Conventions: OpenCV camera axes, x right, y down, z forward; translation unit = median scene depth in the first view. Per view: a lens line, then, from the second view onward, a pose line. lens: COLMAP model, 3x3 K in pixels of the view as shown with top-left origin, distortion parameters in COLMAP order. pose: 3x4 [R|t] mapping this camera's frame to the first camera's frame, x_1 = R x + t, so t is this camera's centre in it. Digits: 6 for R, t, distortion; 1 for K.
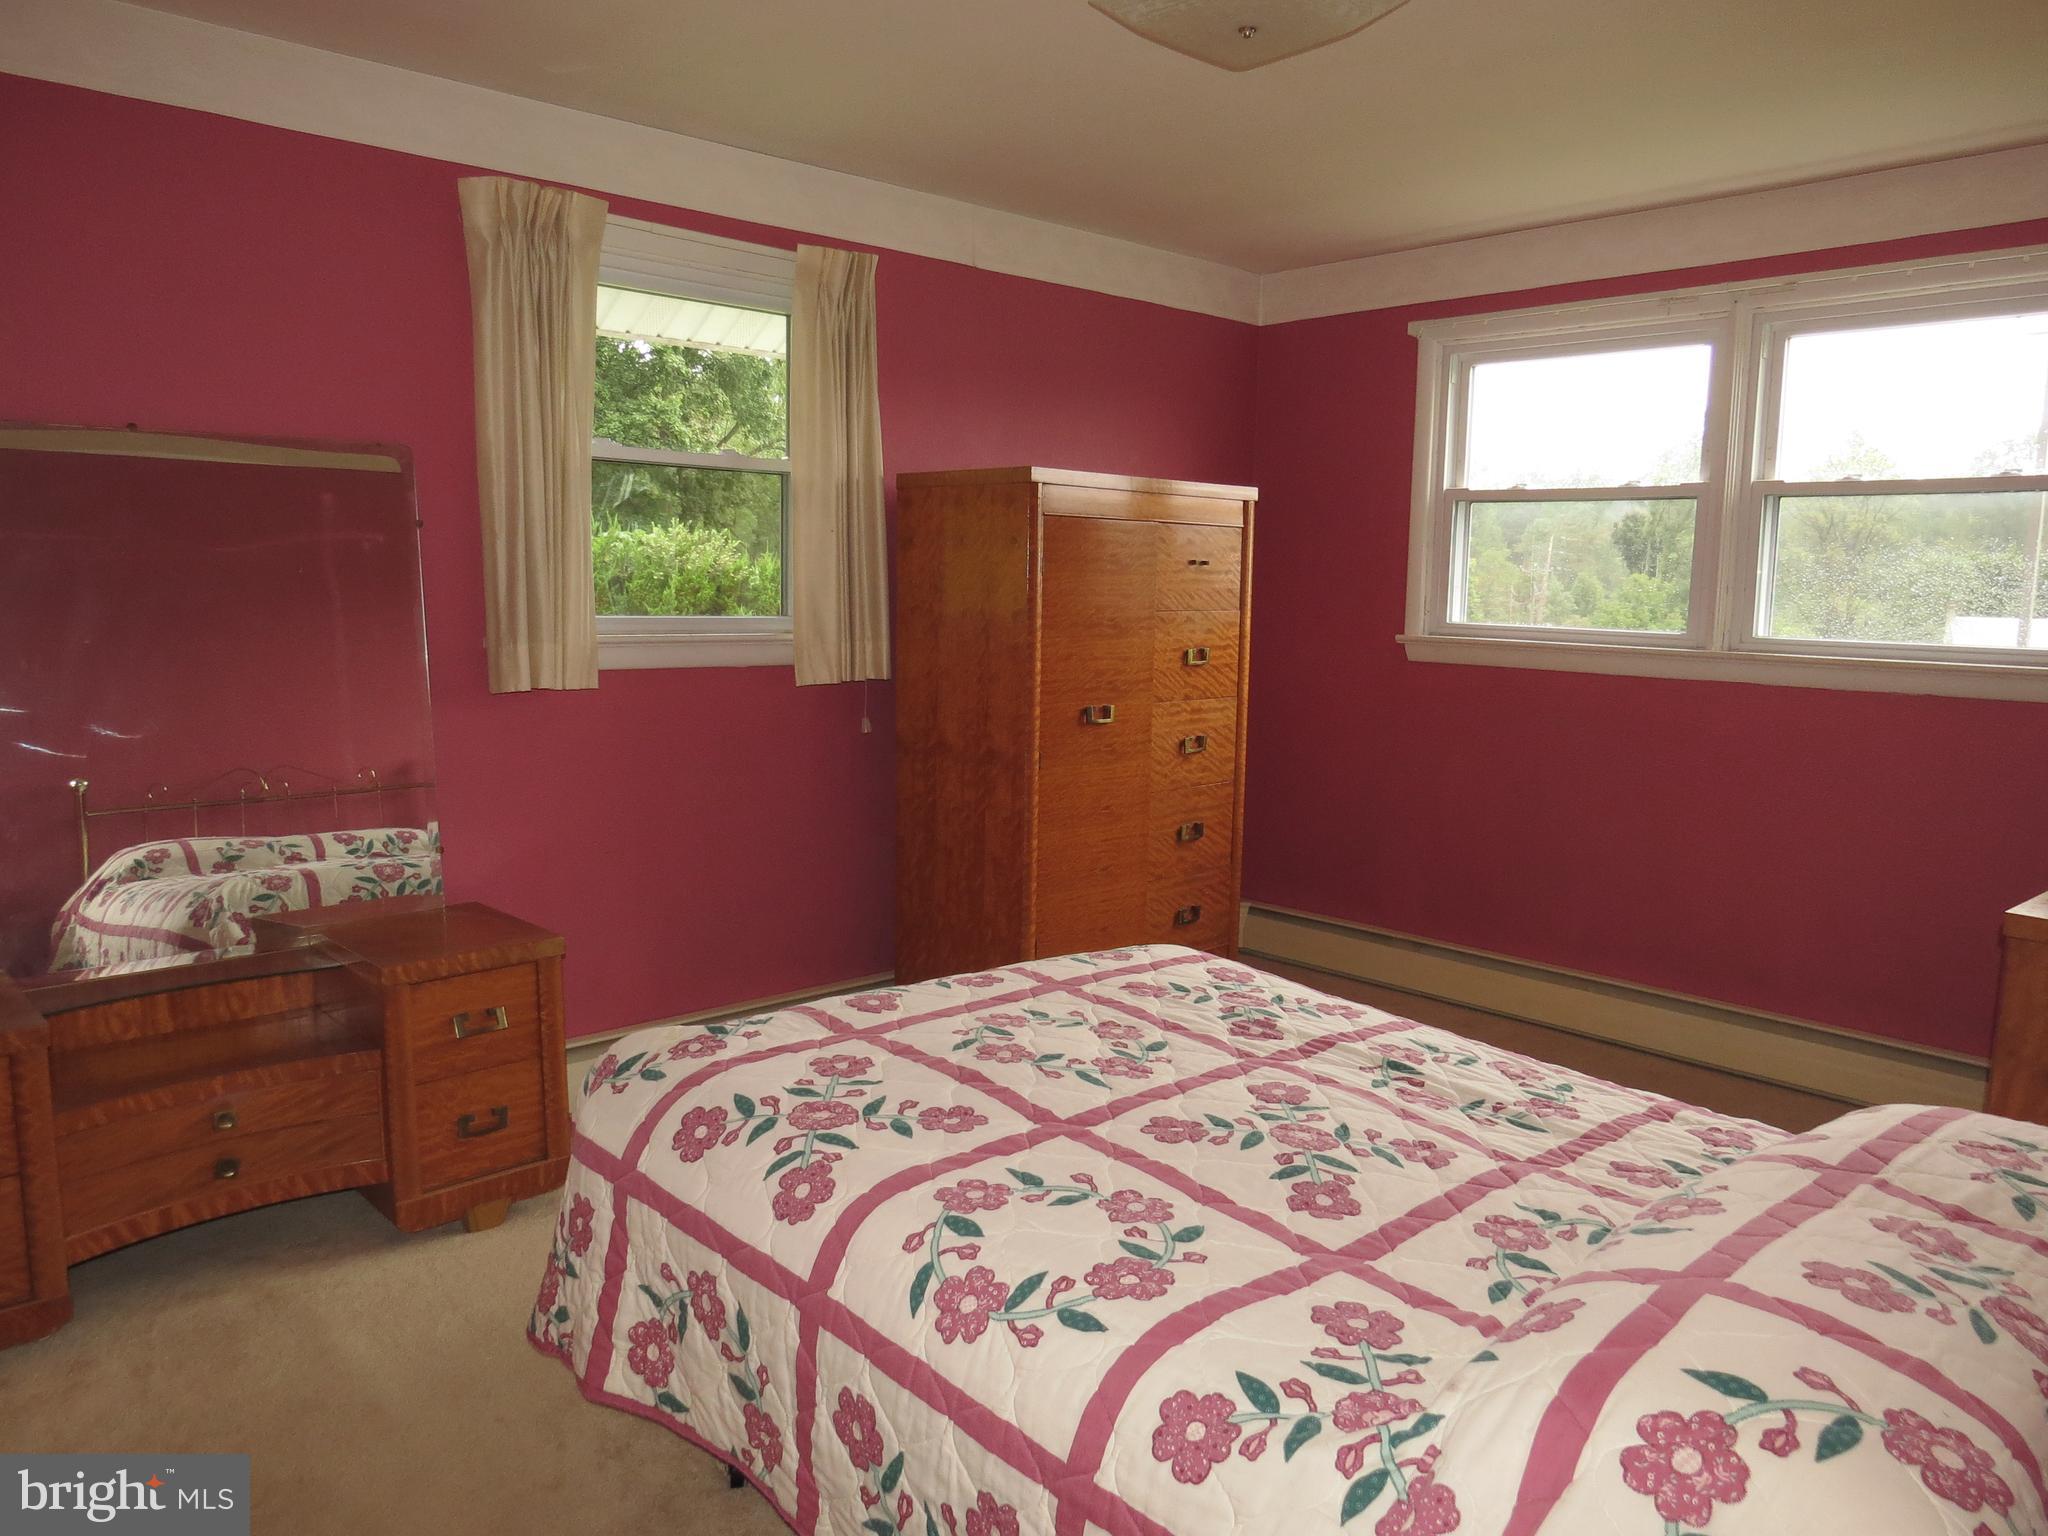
lens RADIAL K [[1454.8, 0, 1025.2], [0, 1454.8, 770.2], [0, 0, 1]] dist [-0.010775, -0.007139]
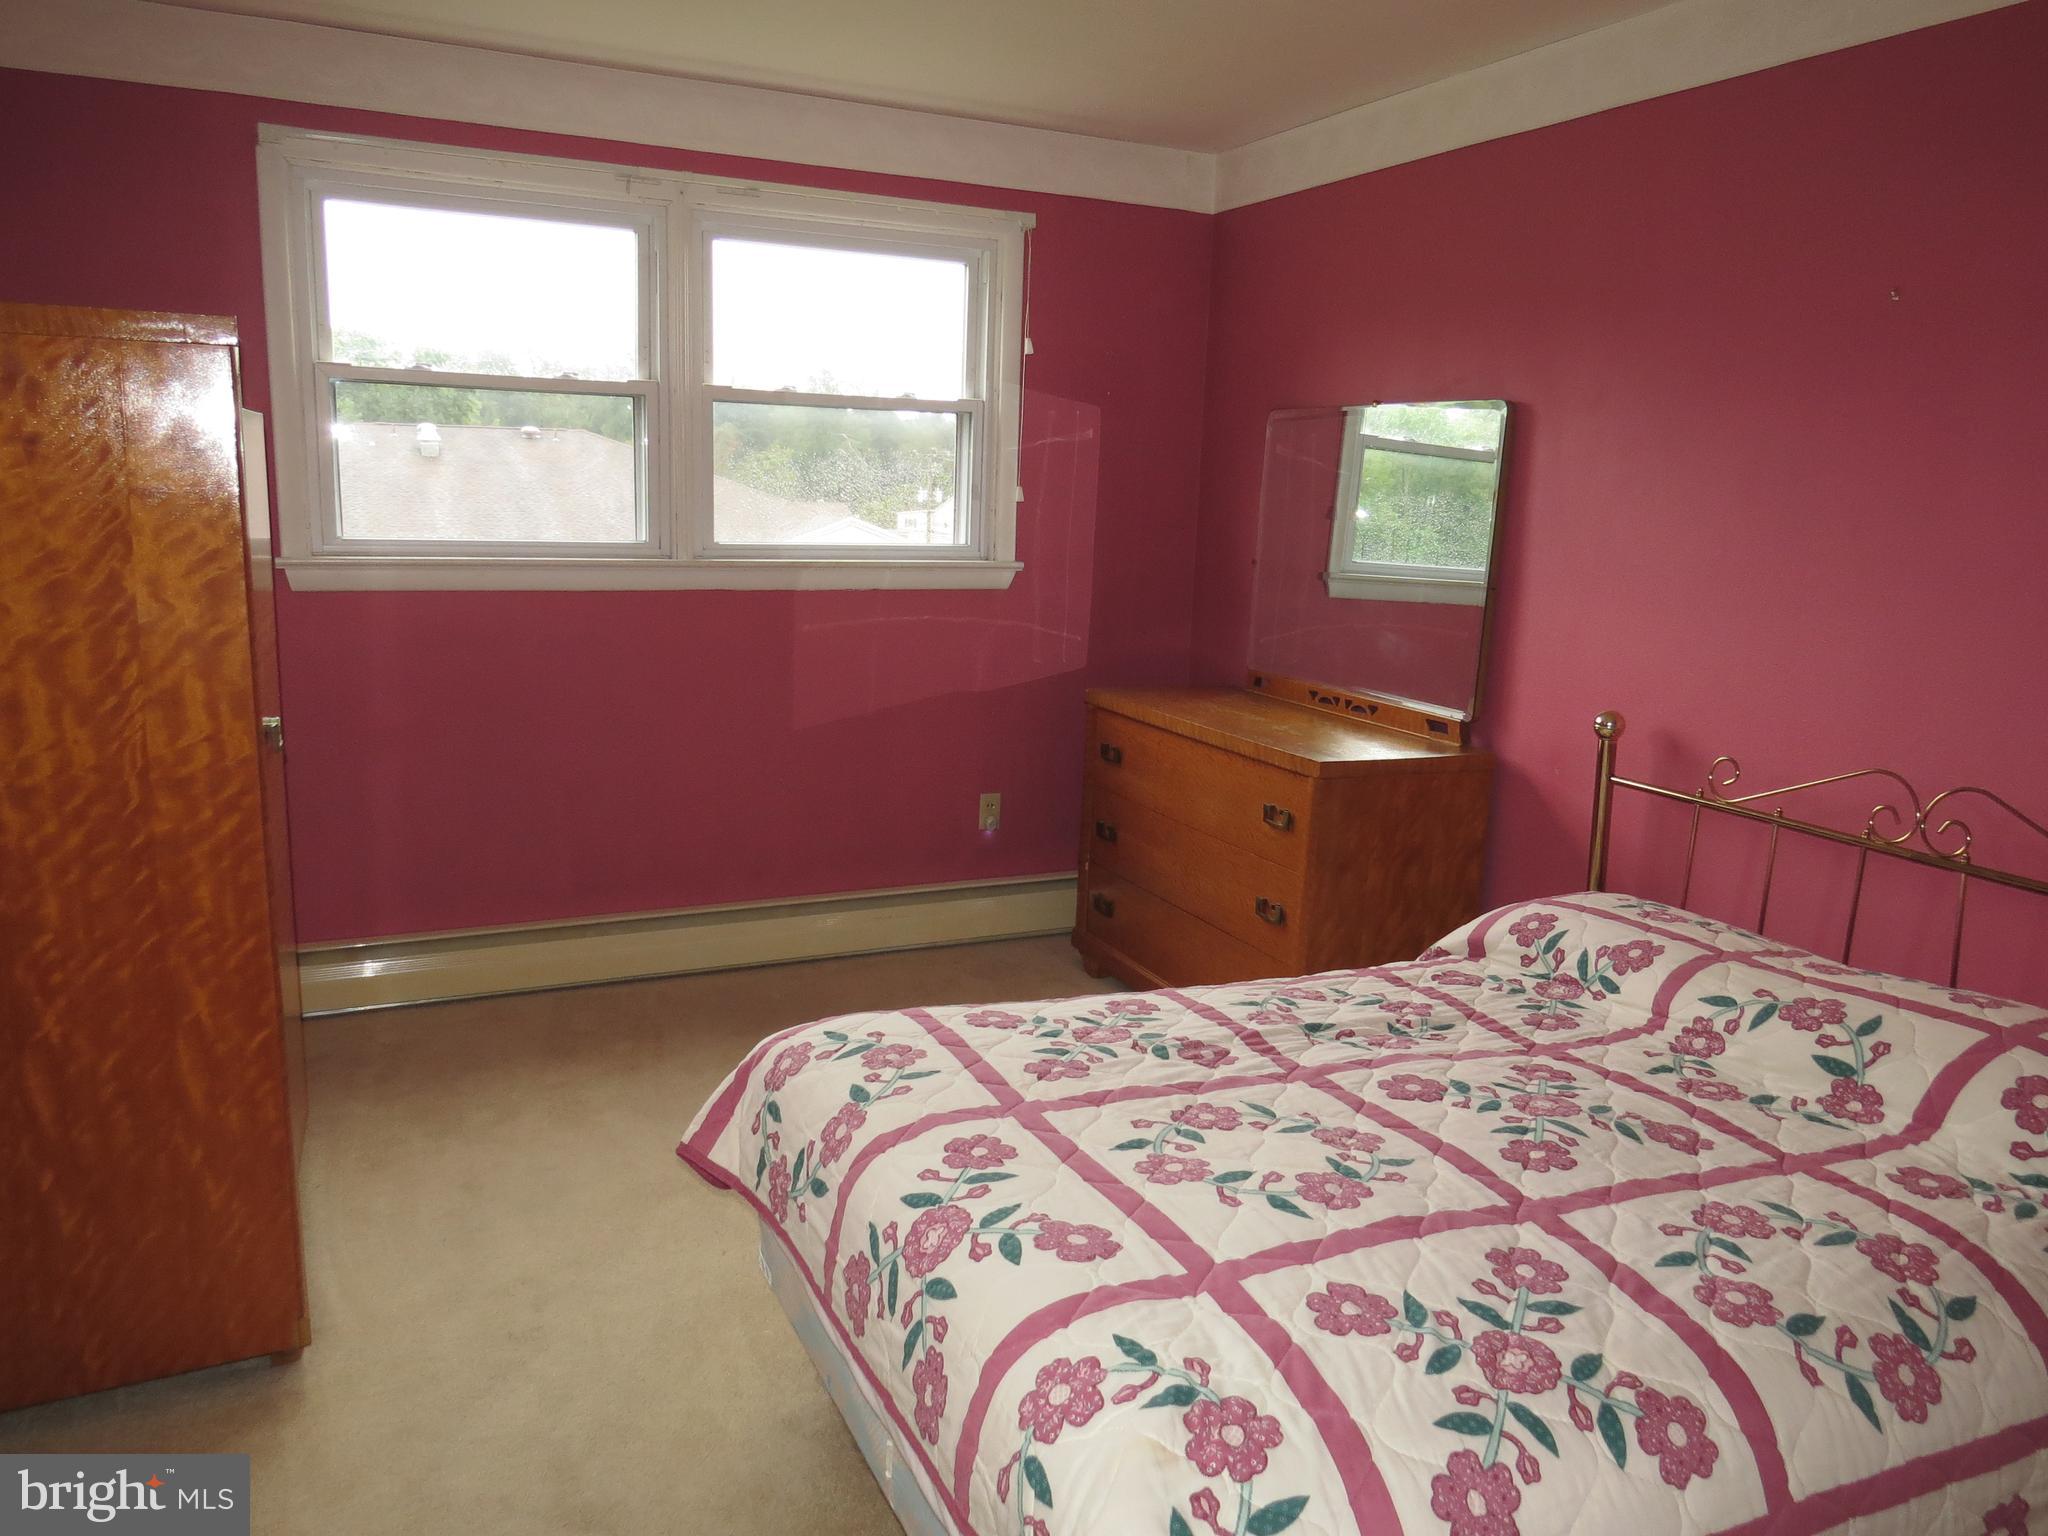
lens RADIAL K [[1454.8, 0, 1025.2], [0, 1454.8, 770.2], [0, 0, 1]] dist [-0.010775, -0.007139]
pose [[0.309567, -0.200109, 0.929583, -0.740587], [0.098431, 0.979097, 0.177988, -0.178982], [-0.945769, 0.036400, 0.322793, 0.890993]]
